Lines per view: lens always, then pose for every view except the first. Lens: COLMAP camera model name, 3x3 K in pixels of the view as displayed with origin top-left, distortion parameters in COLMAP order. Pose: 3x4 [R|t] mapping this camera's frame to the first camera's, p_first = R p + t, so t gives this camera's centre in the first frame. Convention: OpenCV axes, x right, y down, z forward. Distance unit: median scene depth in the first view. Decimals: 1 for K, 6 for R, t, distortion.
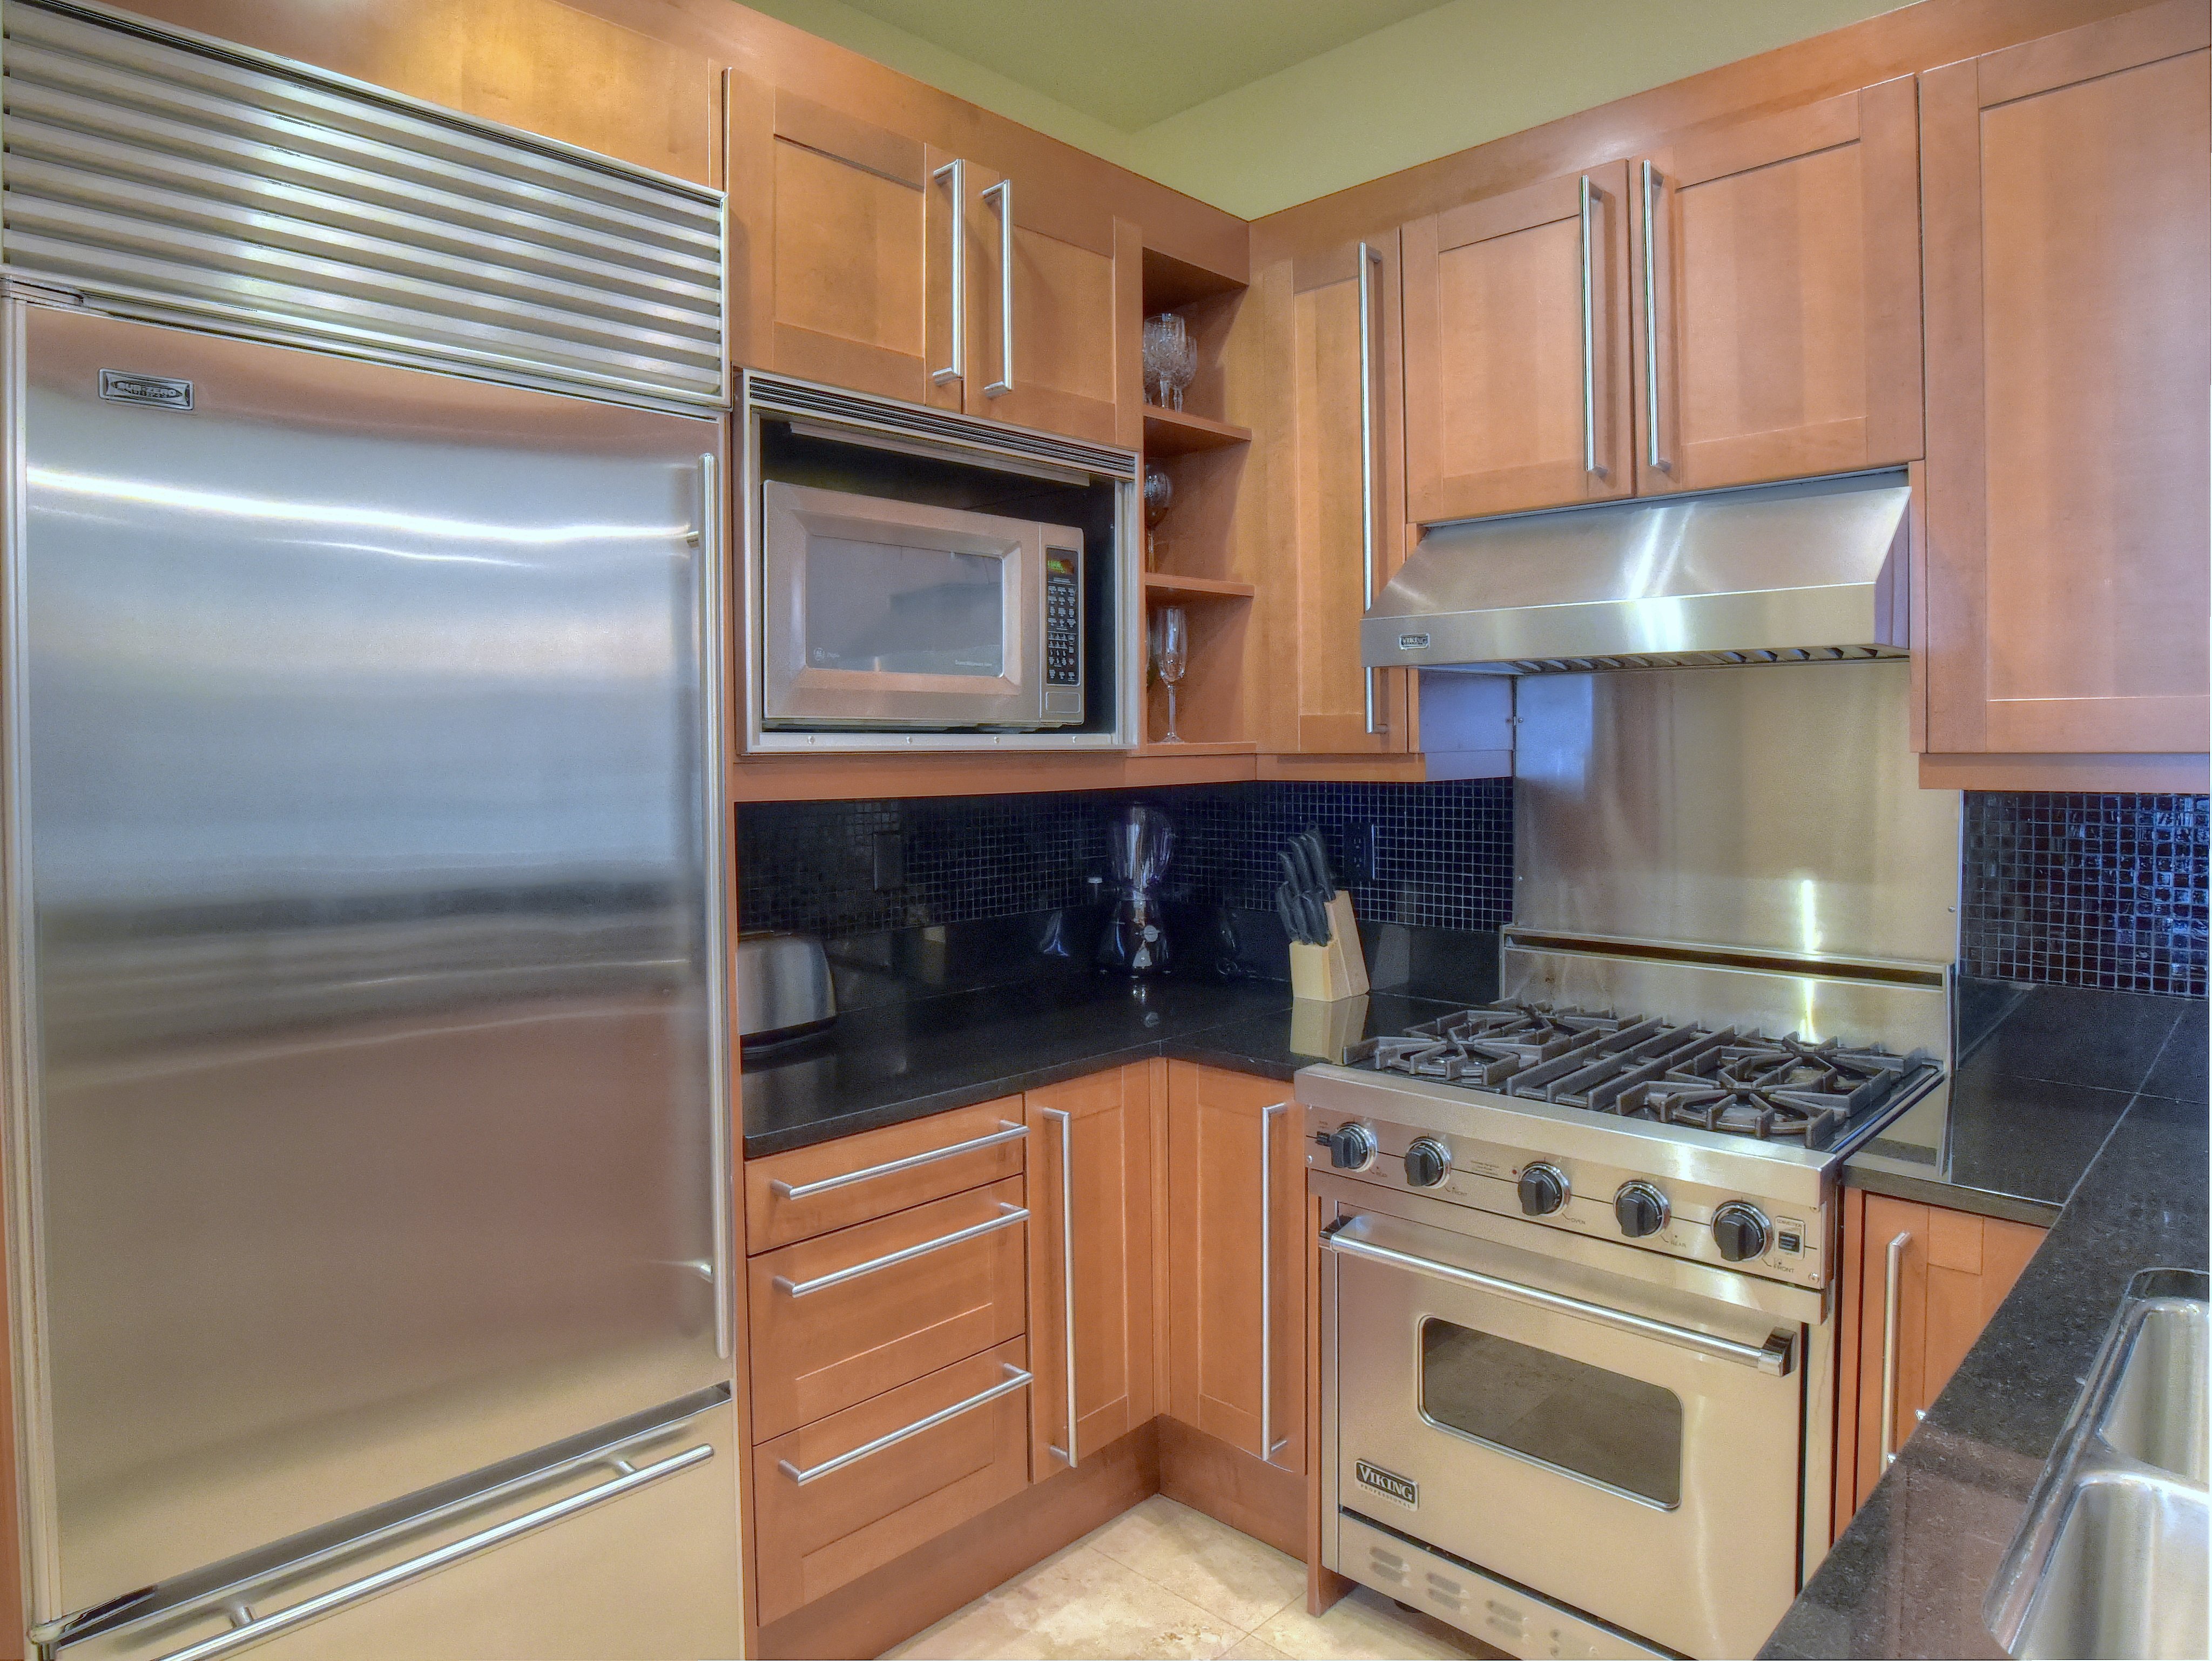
lens RADIAL K [[1221.7, 0, 1106.0], [0, 1221.7, 830.5], [0, 0, 1]] dist [-0.007549, -0.000376]
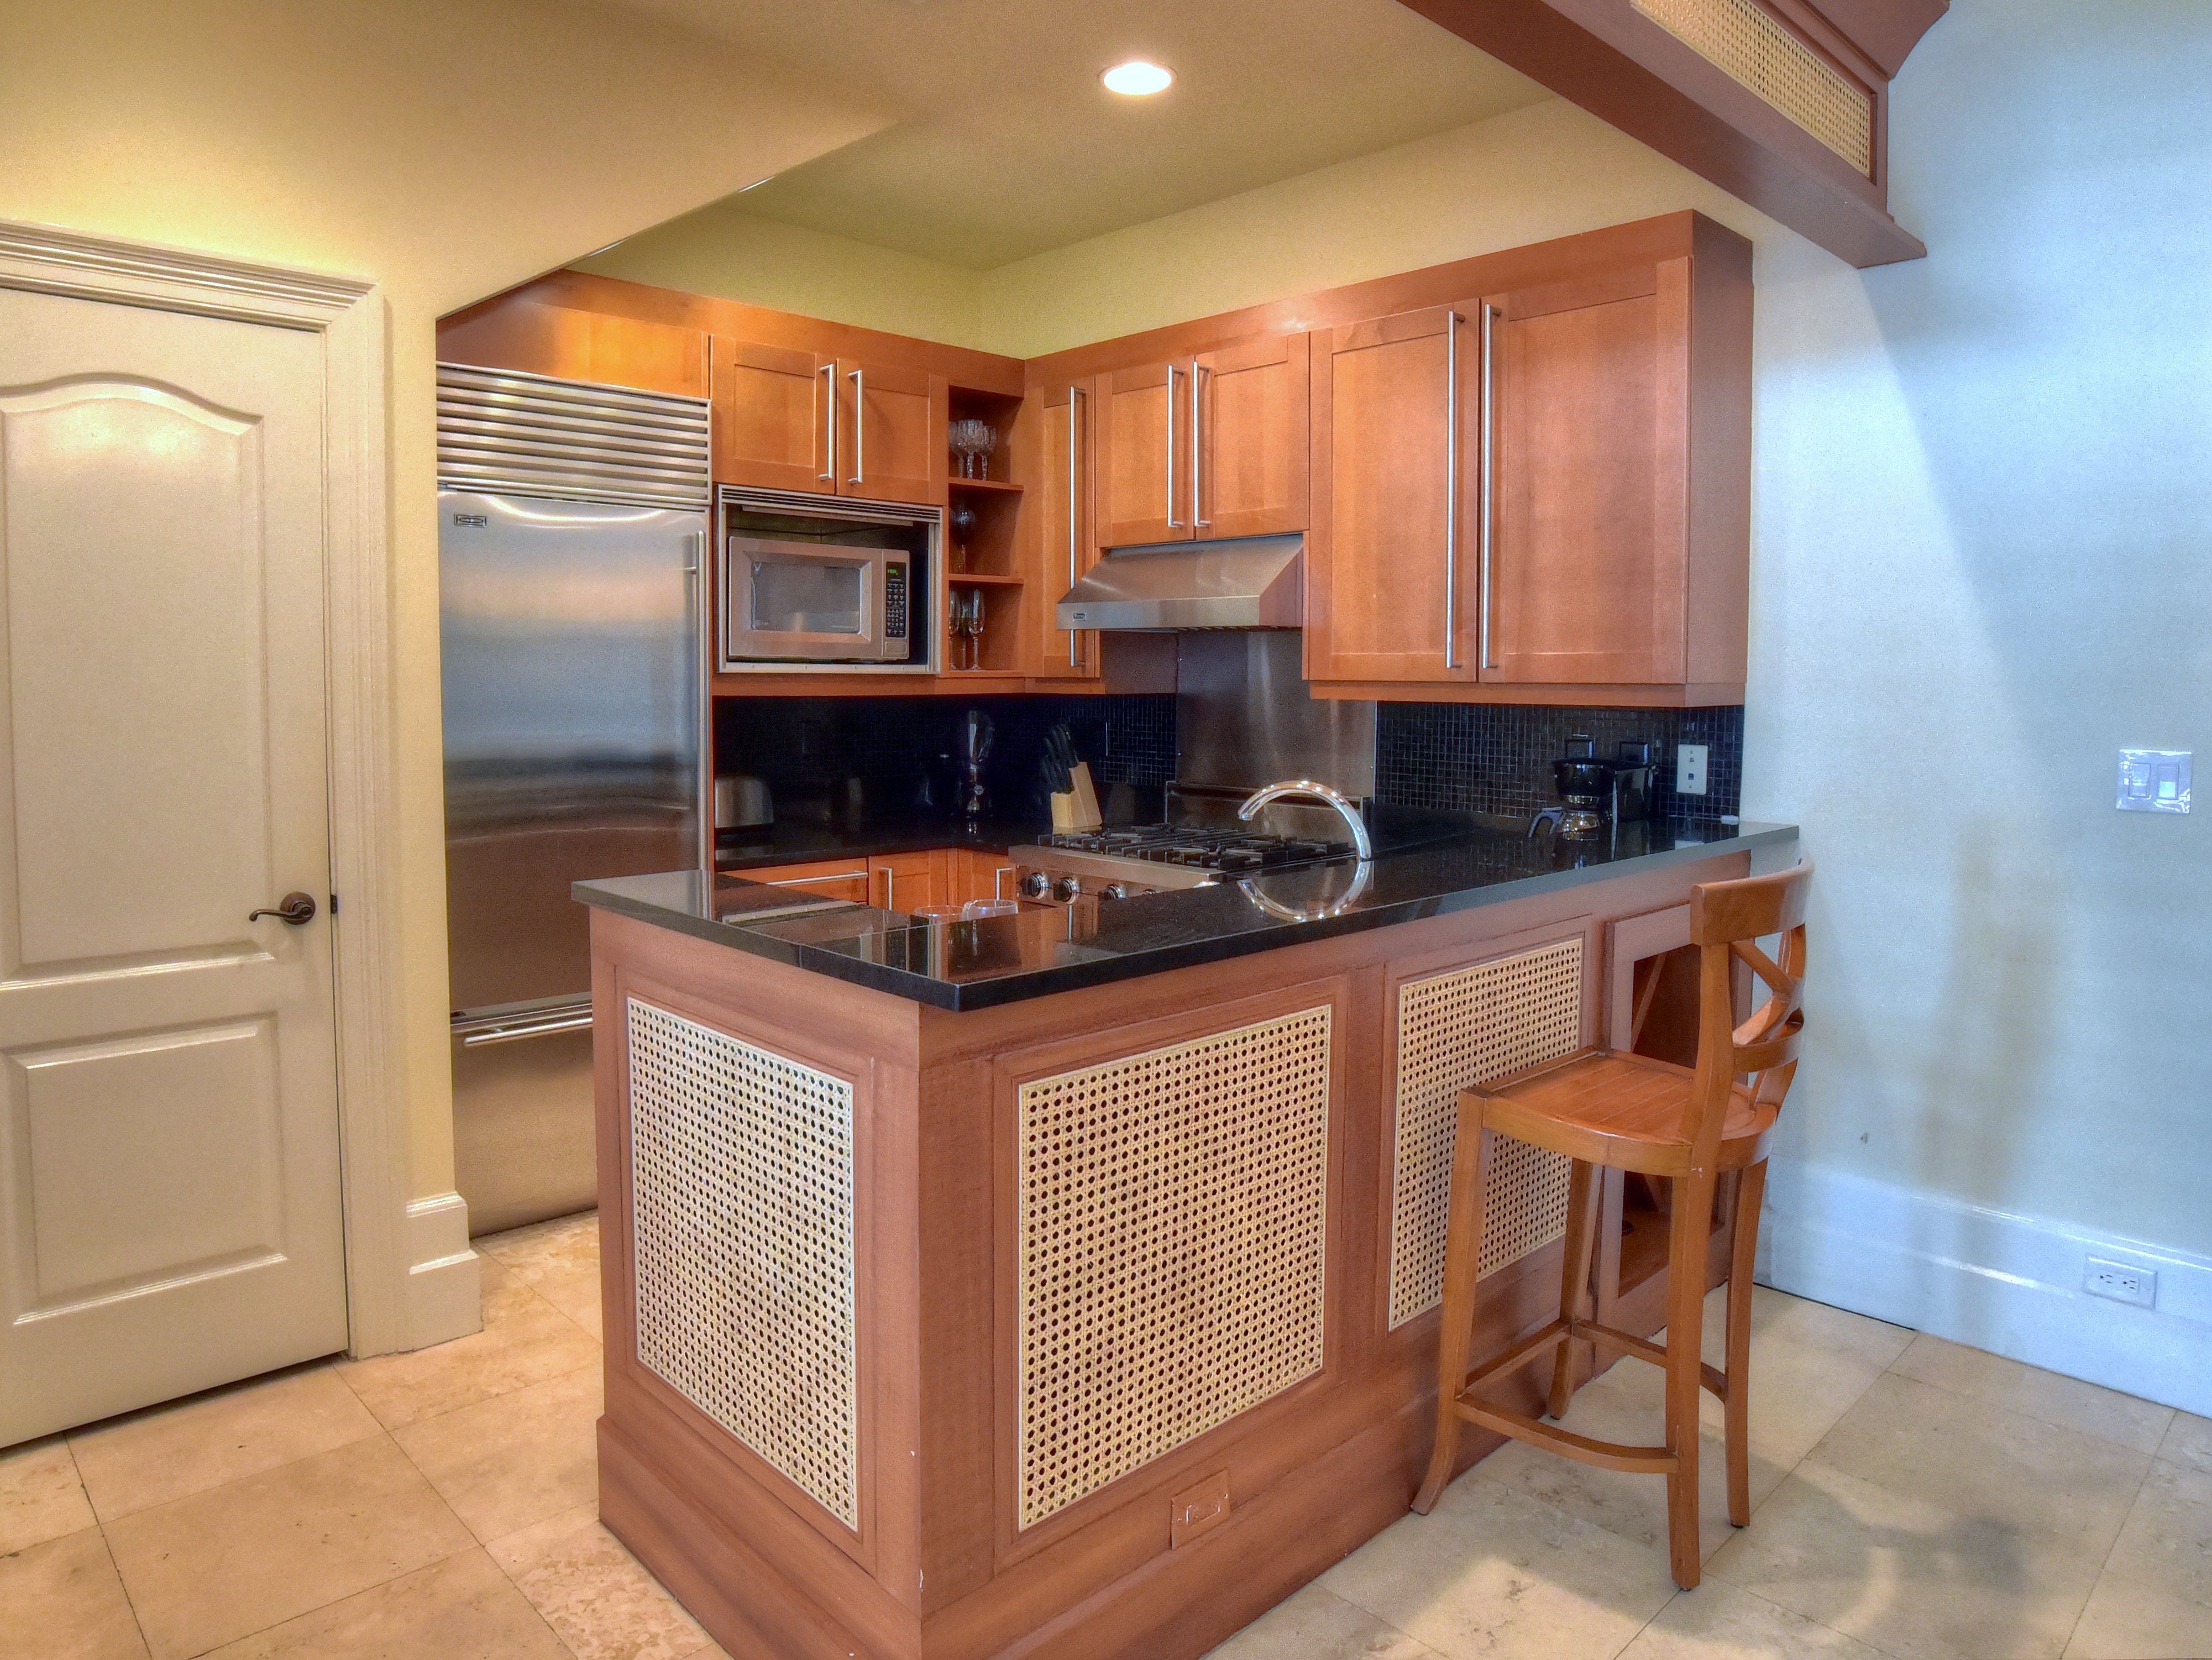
lens RADIAL K [[1406.5, 0, 1106.0], [0, 1406.5, 830.0], [0, 0, 1]] dist [-0.023799, 0.000276]
pose [[0.997992, 0.019411, -0.060297, 0.398419], [-0.016955, 0.999016, 0.040981, 0.073803], [0.061034, -0.039877, 0.997339, -1.049907]]
